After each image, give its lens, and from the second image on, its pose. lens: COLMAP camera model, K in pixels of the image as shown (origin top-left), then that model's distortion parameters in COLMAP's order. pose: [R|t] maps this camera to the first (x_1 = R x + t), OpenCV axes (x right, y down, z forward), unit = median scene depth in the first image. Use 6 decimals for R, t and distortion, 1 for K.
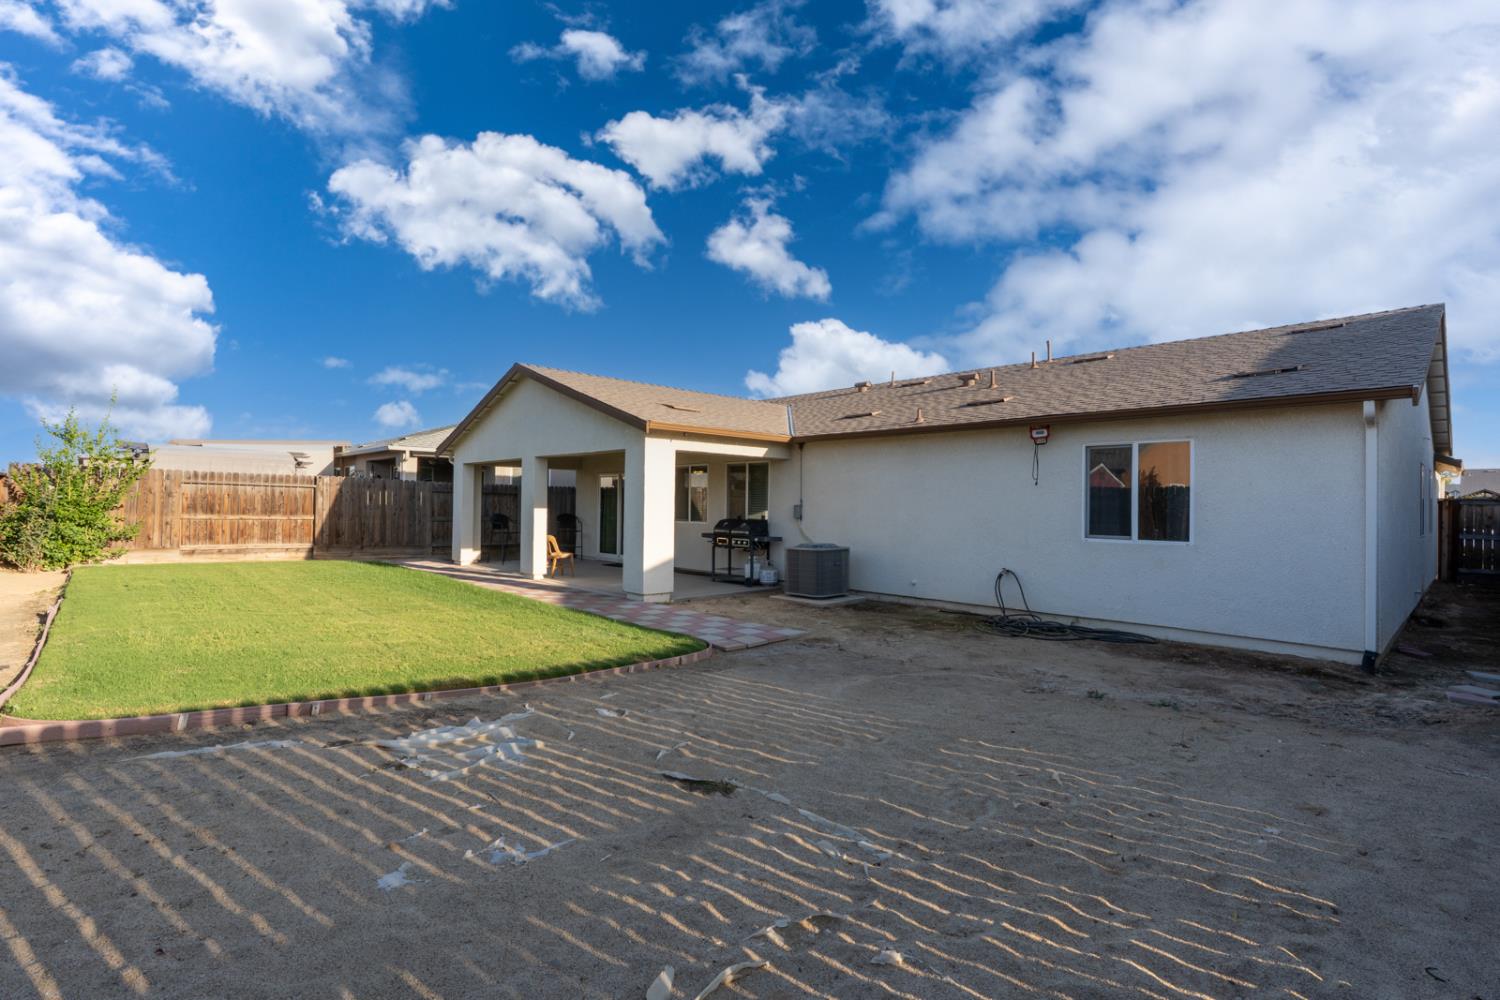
lens RADIAL K [[677.6, 0, 750.0], [0, 677.6, 500.0], [0, 0, 1]] dist [-0.004057, 0.000455]
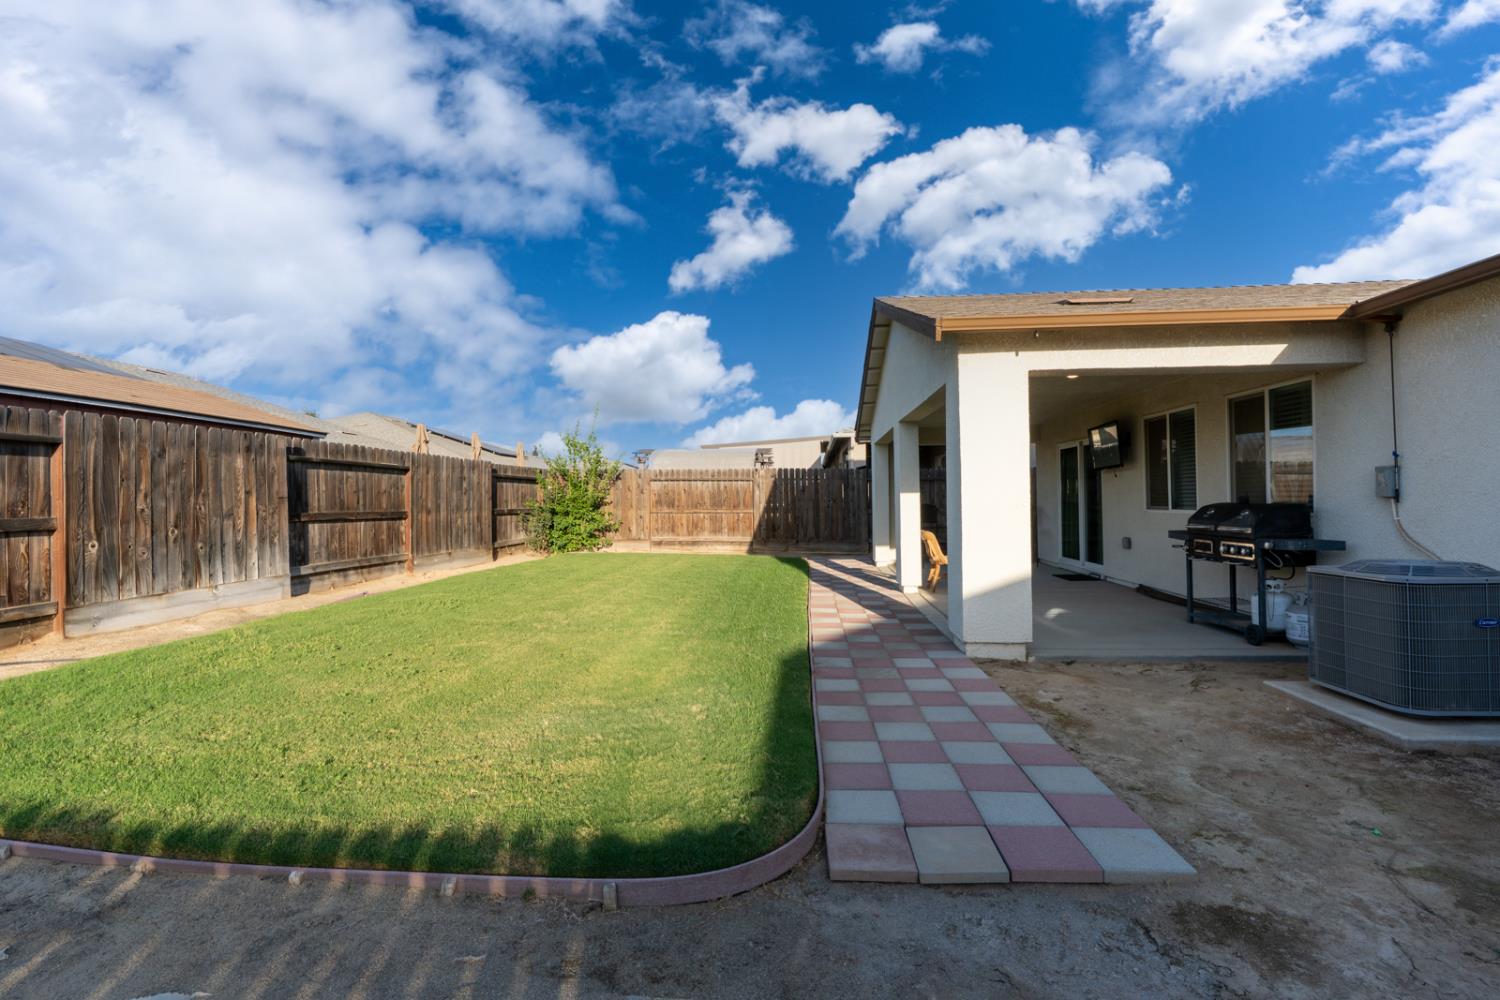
lens RADIAL K [[677.6, 0, 750.0], [0, 677.6, 500.0], [0, 0, 1]] dist [-0.004057, 0.000455]
pose [[0.678640, -0.023096, -0.734108, 0.094442], [0.028580, 0.999579, -0.005027, 0.016832], [0.733915, -0.017570, 0.679015, 0.365996]]
